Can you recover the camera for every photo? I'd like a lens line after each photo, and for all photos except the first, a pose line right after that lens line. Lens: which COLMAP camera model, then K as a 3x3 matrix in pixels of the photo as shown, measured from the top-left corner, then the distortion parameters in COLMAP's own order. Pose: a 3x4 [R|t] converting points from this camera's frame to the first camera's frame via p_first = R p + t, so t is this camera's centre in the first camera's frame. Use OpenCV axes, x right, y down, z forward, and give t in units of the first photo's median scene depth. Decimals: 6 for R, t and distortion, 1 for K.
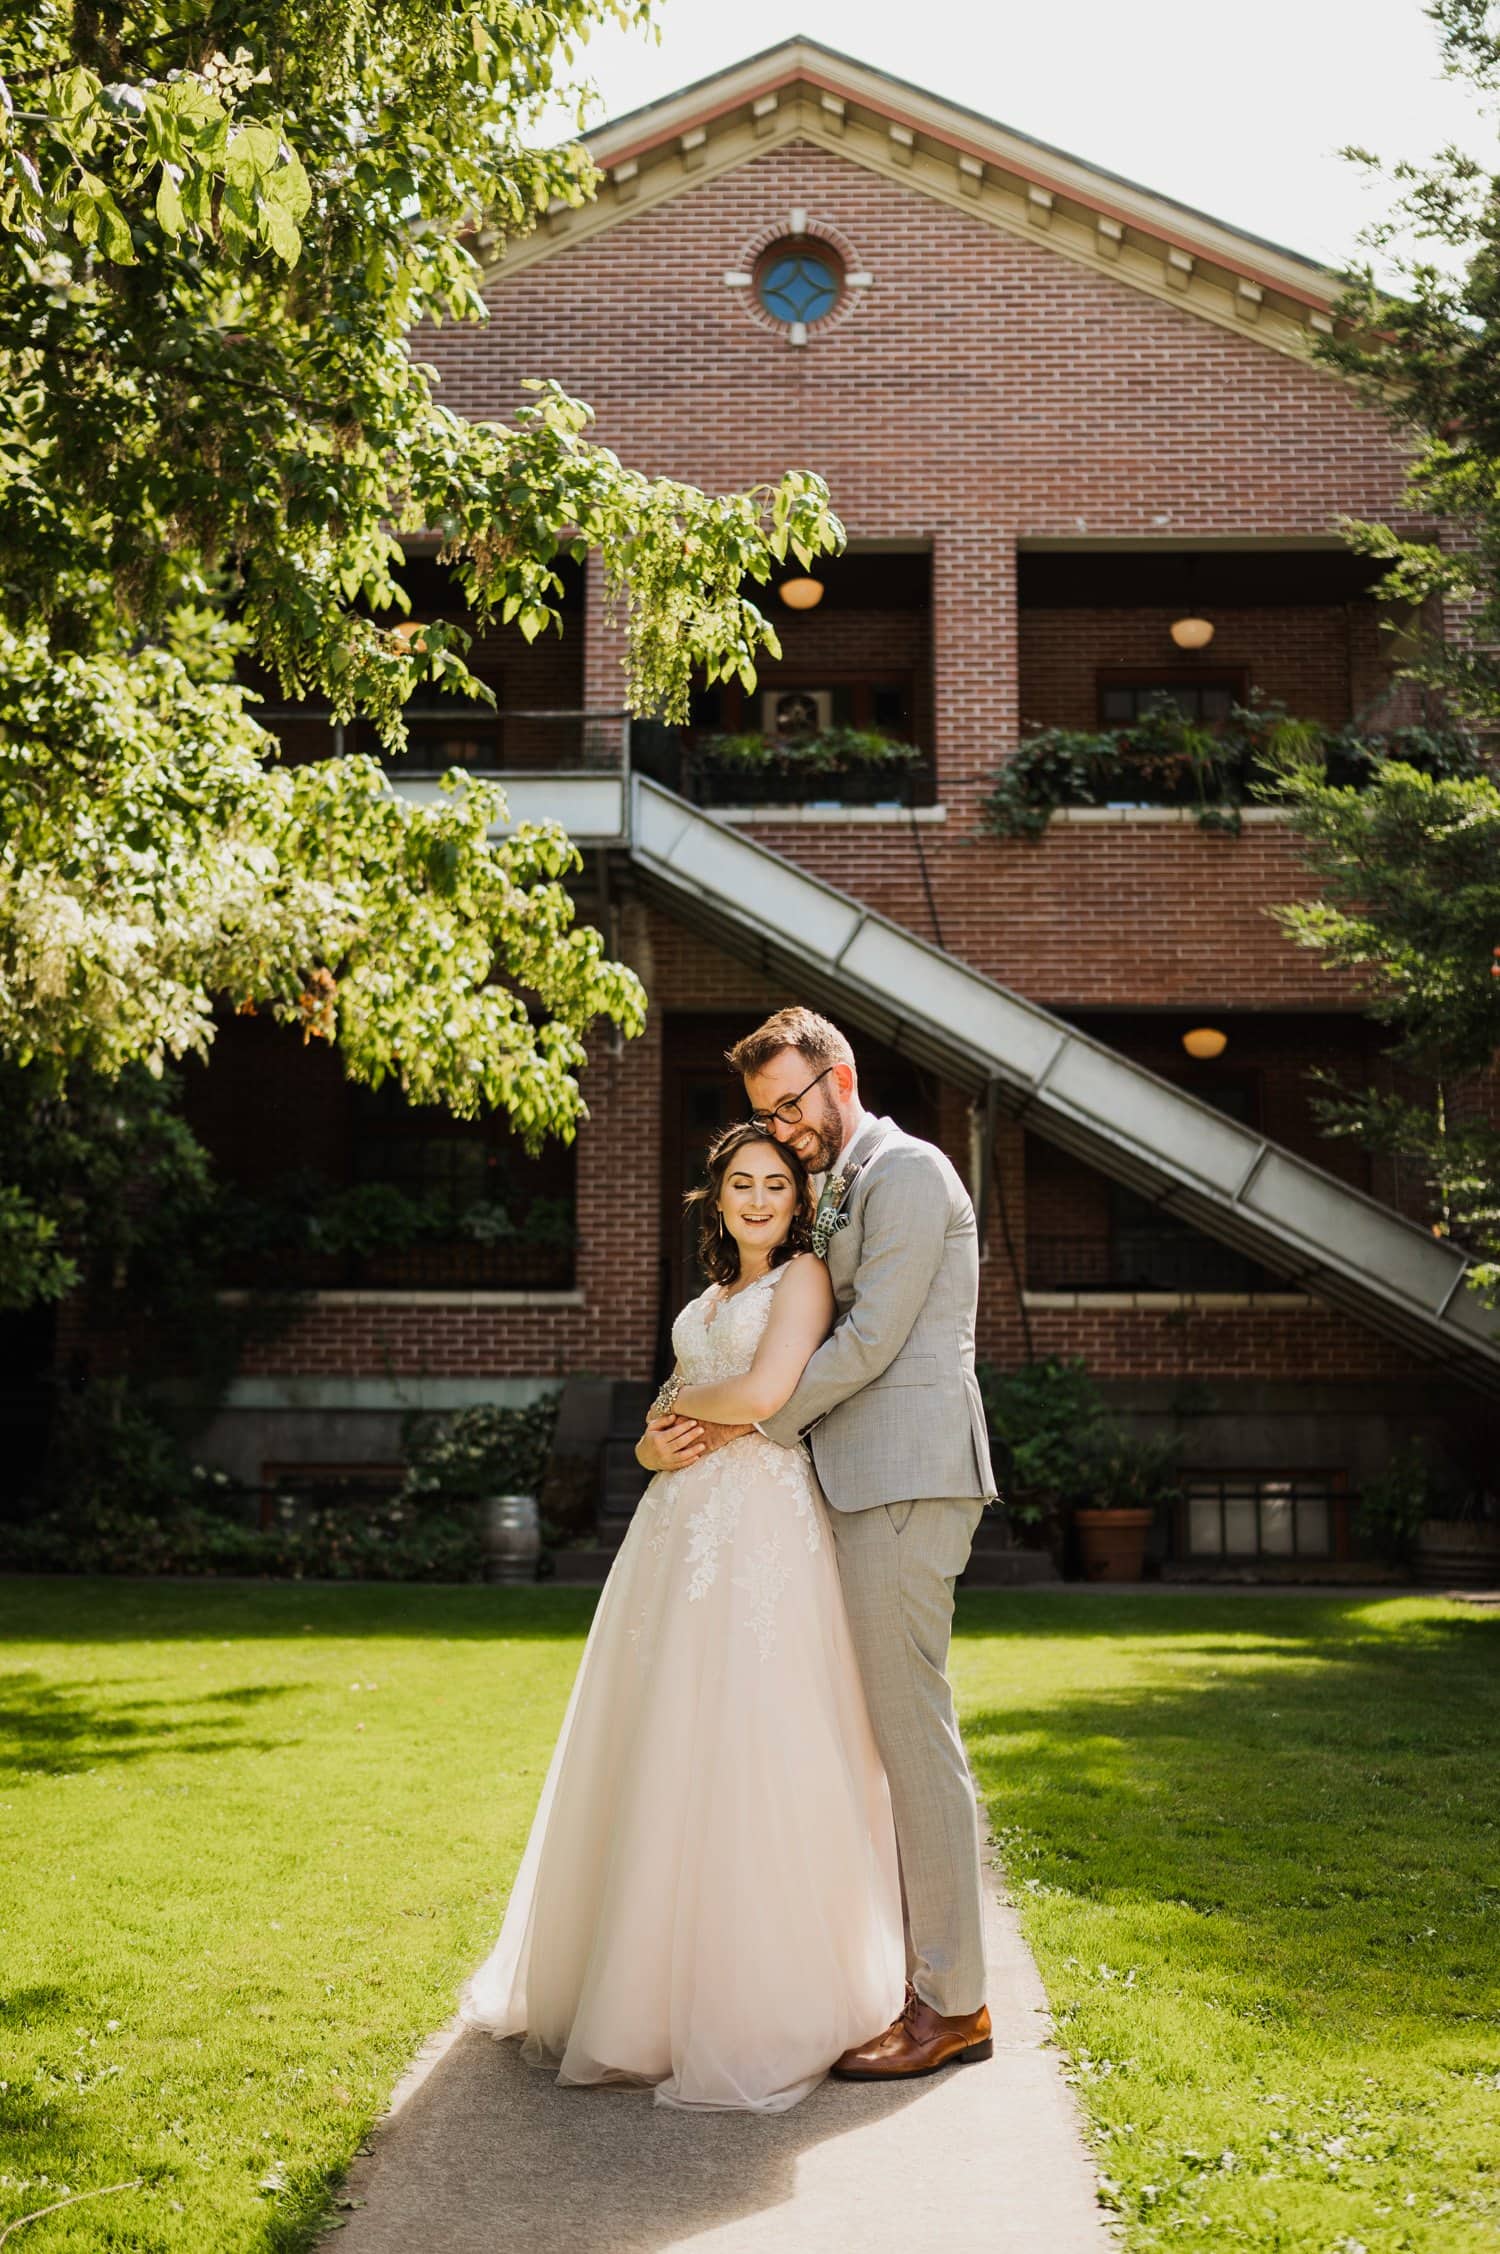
lens RADIAL K [[2407.4, 0, 637.6], [0, 2407.4, 1060.4], [0, 0, 1]] dist [0.011735, 0.014005]
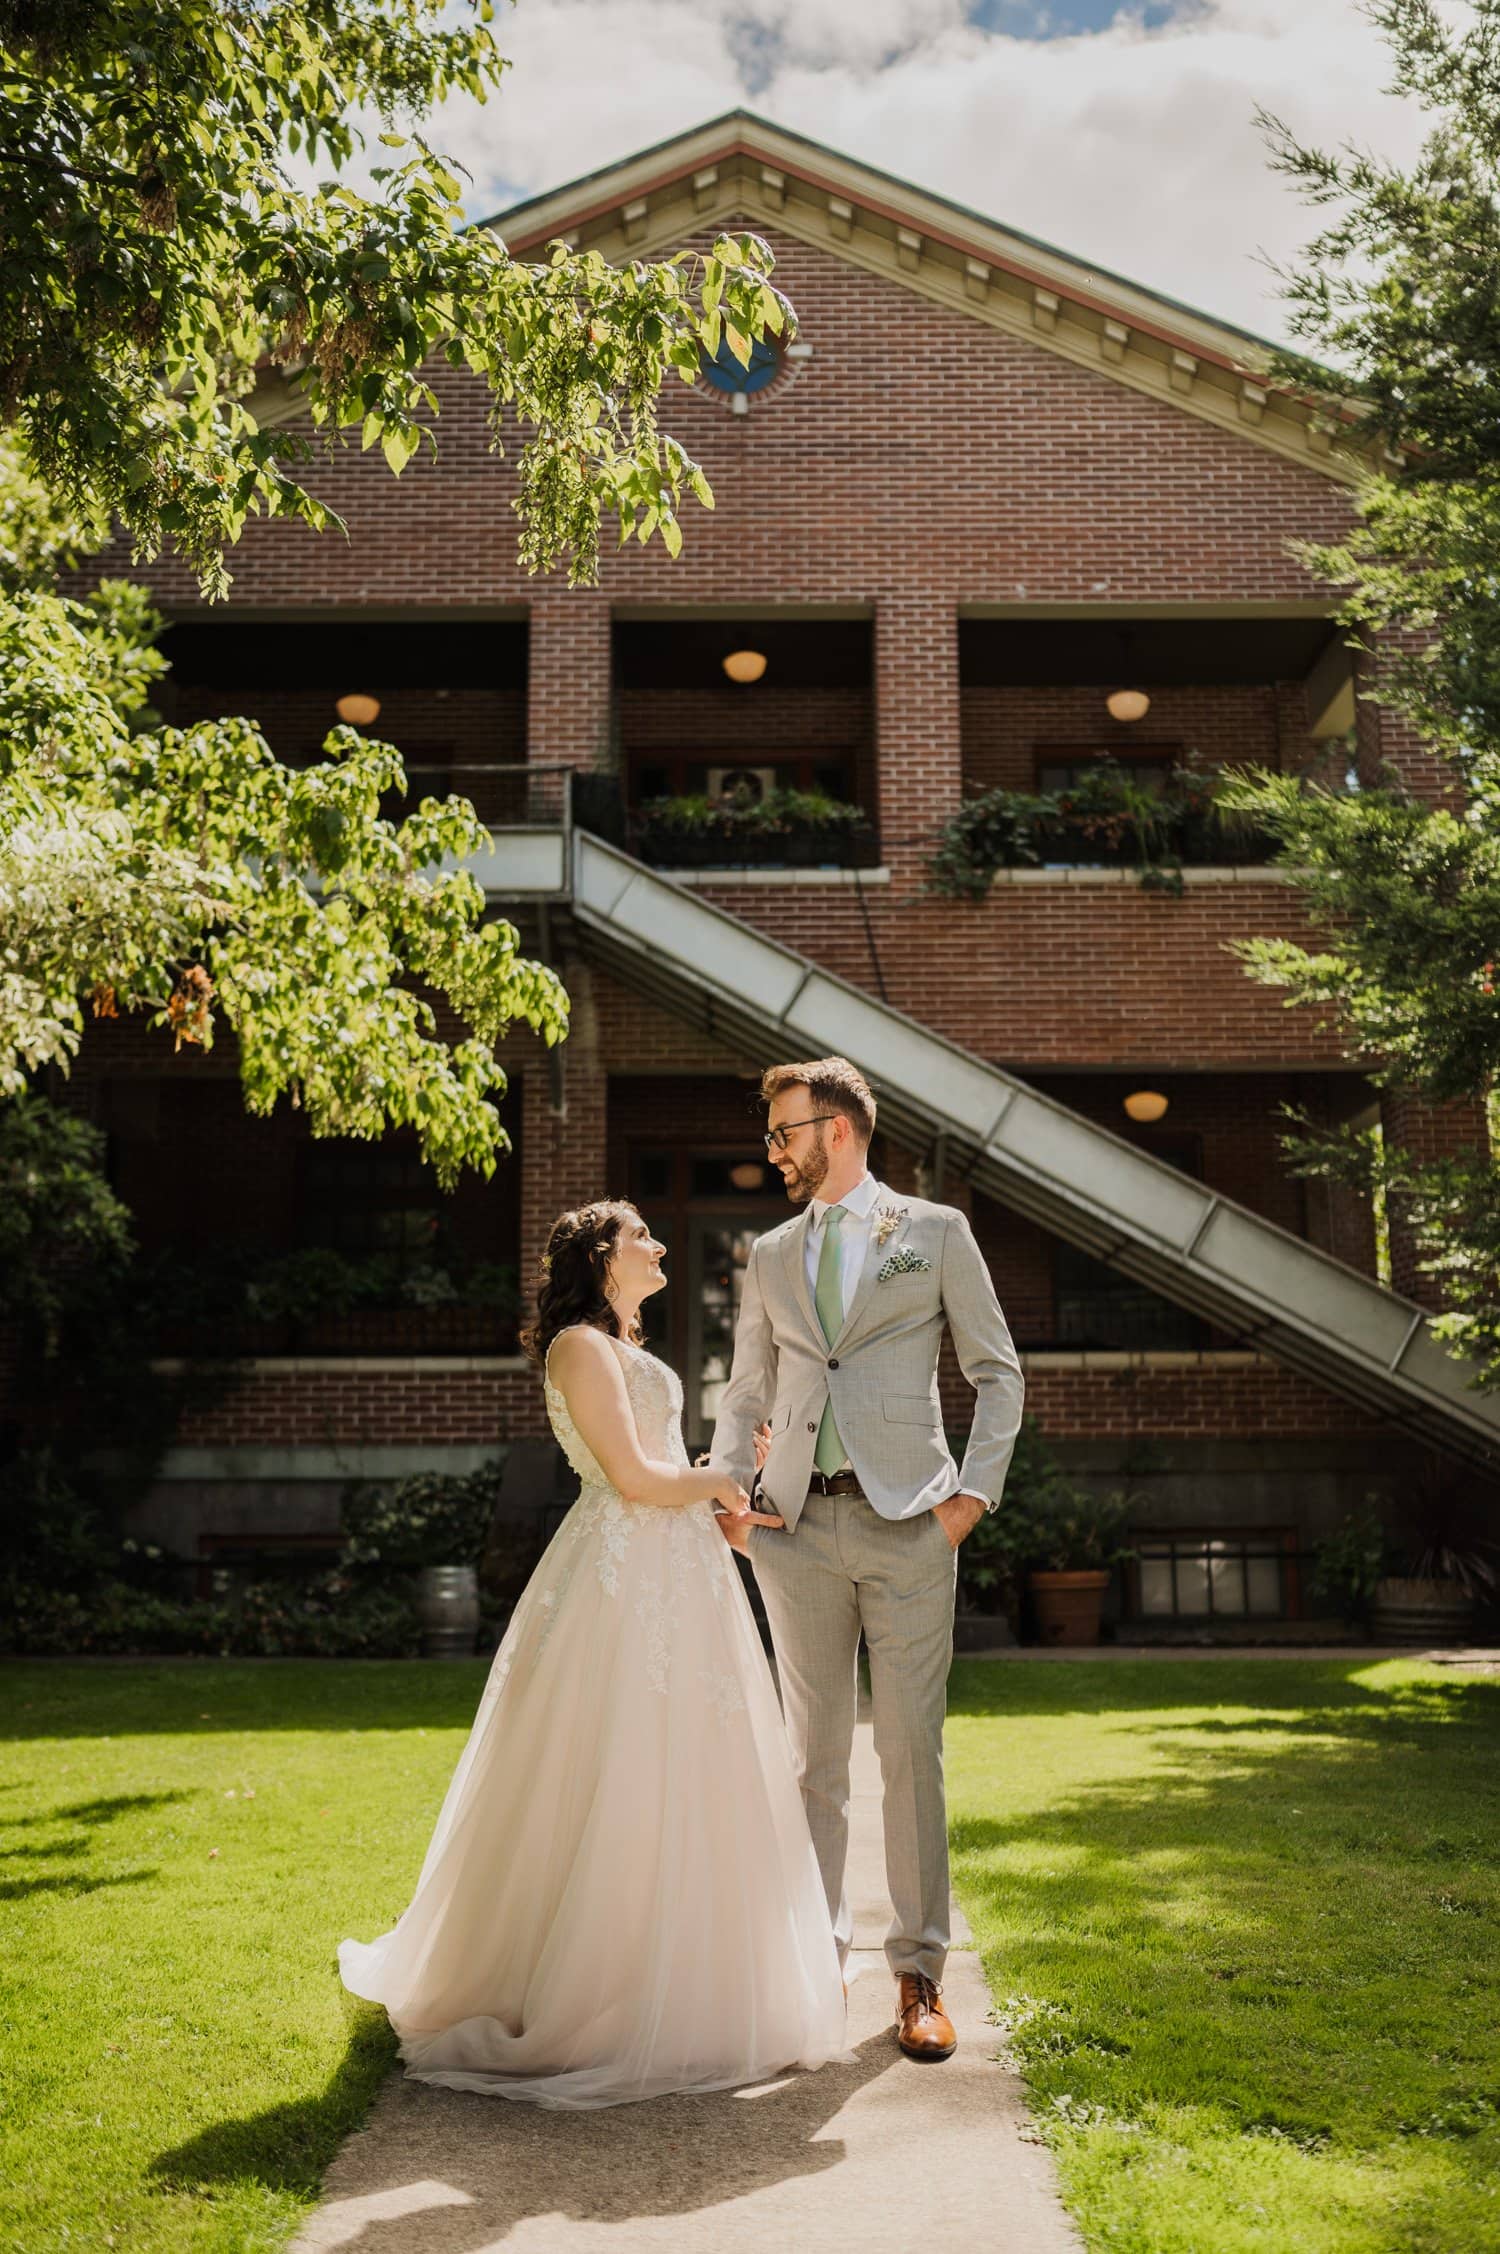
lens RADIAL K [[2151.9, 0, 693.7], [0, 2151.9, 1130.6], [0, 0, 1]] dist [0.008391, 0.004194]
pose [[0.999113, -0.004954, 0.041823, 0.009223], [0.005723, 0.999816, -0.018294, 0.020797], [-0.041725, 0.018517, 0.998958, 0.120027]]
